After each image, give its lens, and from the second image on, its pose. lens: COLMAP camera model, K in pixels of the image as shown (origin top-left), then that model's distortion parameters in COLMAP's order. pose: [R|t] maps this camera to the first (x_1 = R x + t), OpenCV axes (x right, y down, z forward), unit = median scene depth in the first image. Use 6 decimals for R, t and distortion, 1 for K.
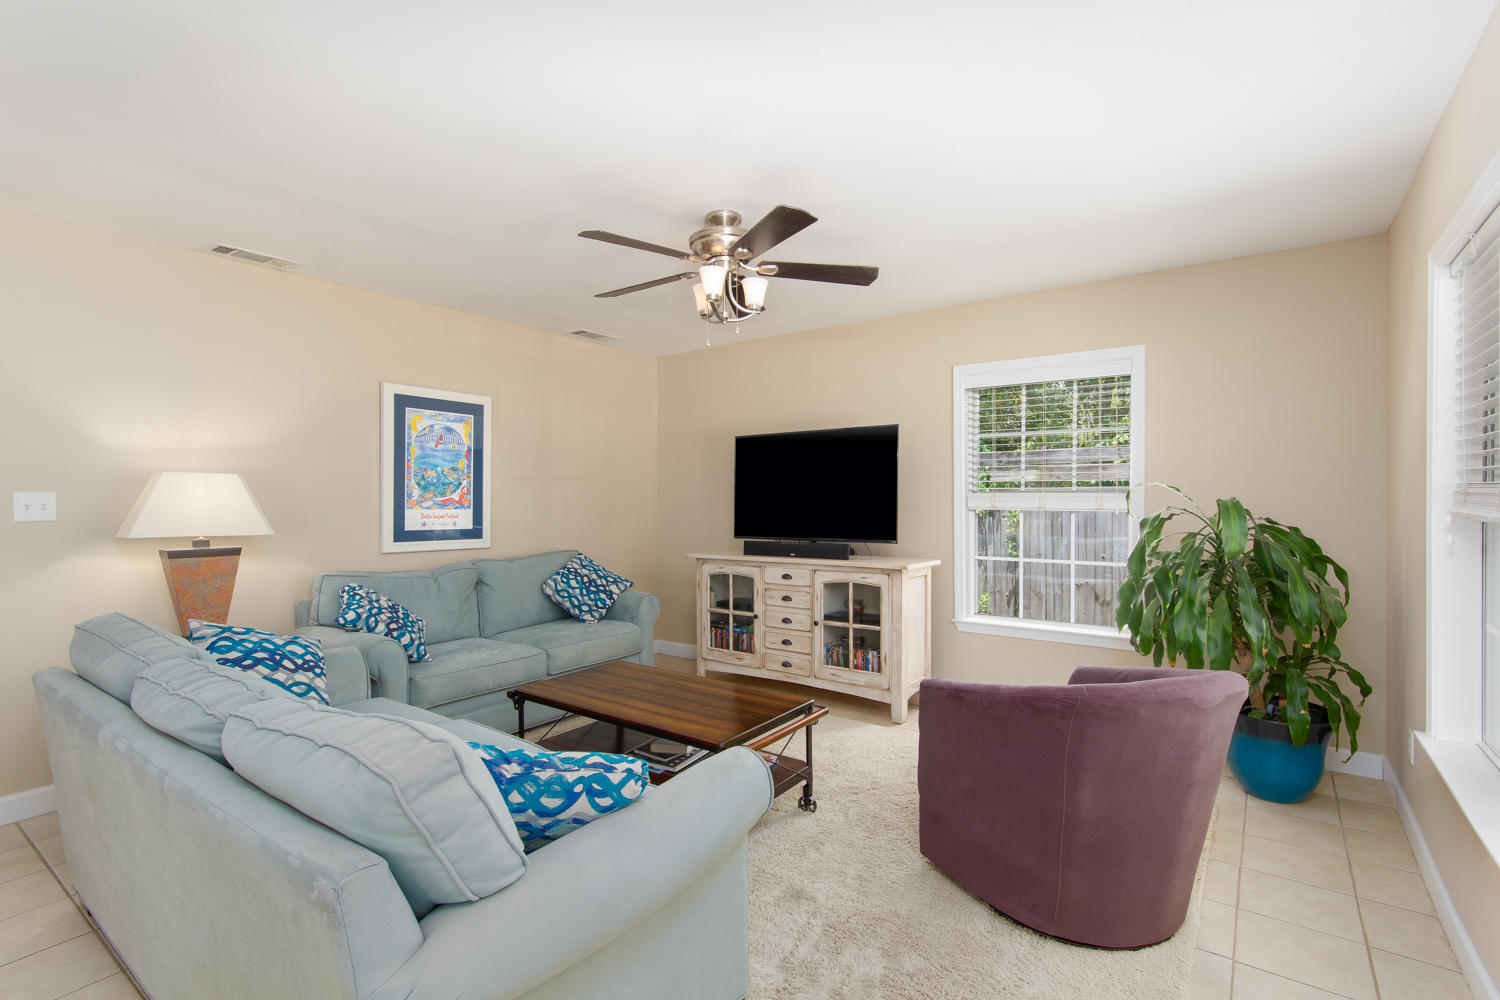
lens RADIAL K [[730.3, 0, 749.9], [0, 730.3, 503.6], [0, 0, 1]] dist [0.001279, 0.010084]
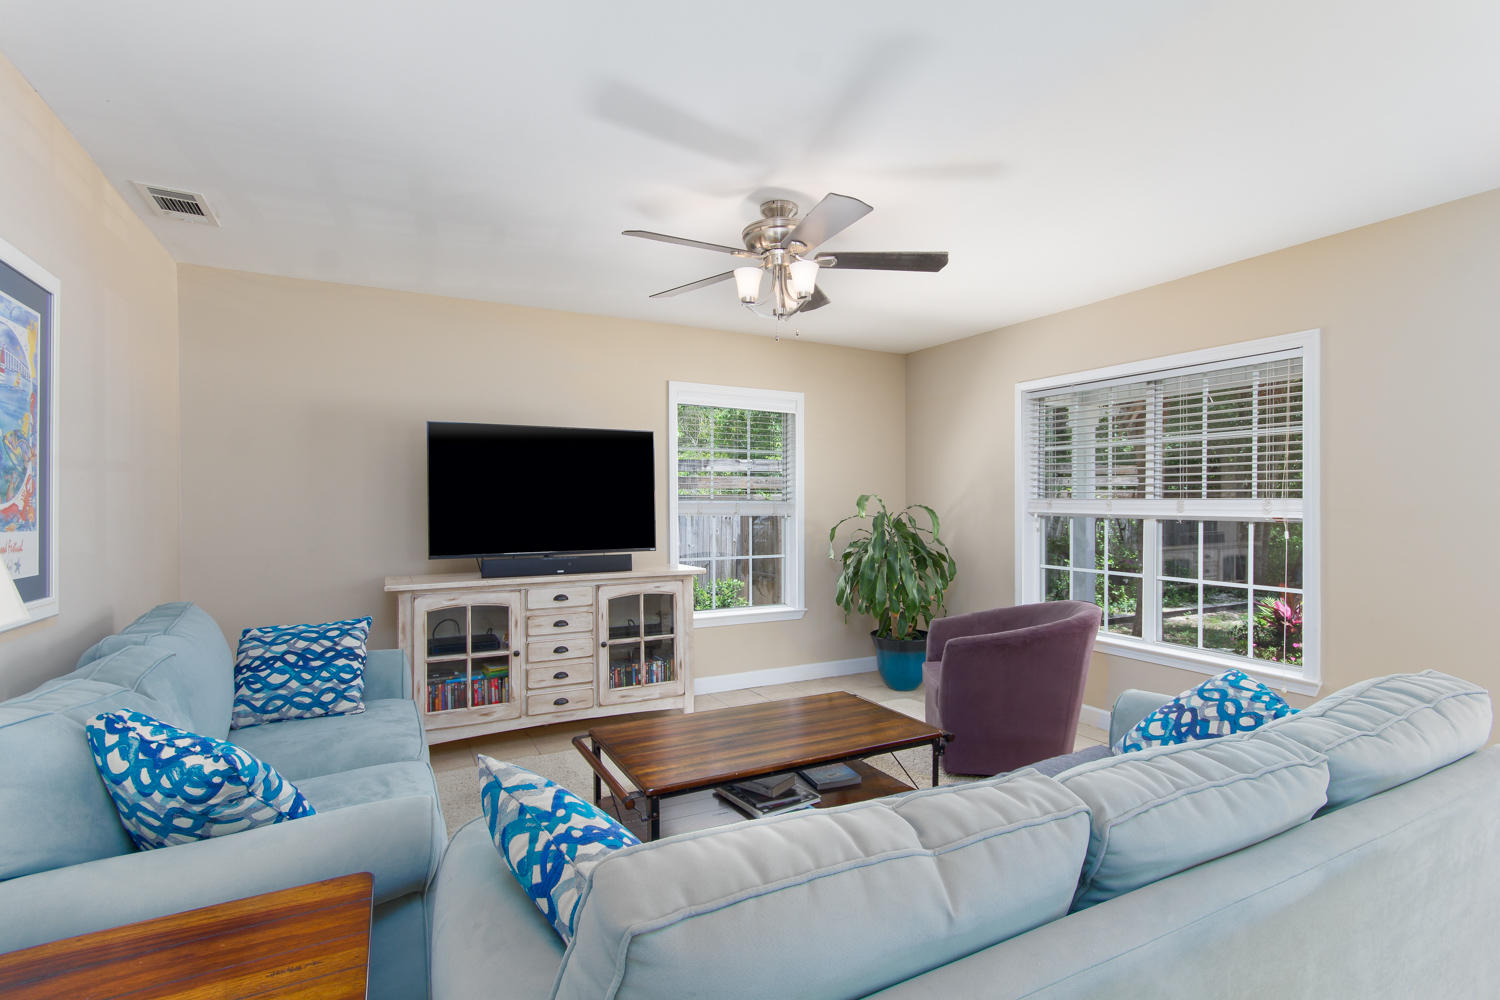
lens RADIAL K [[730.3, 0, 749.9], [0, 730.3, 503.6], [0, 0, 1]] dist [0.001279, 0.010084]
pose [[0.405061, 0.002817, 0.914285, -0.645317], [0.006916, 0.999957, -0.006145, -0.002528], [-0.914263, 0.008812, 0.405024, 0.462901]]
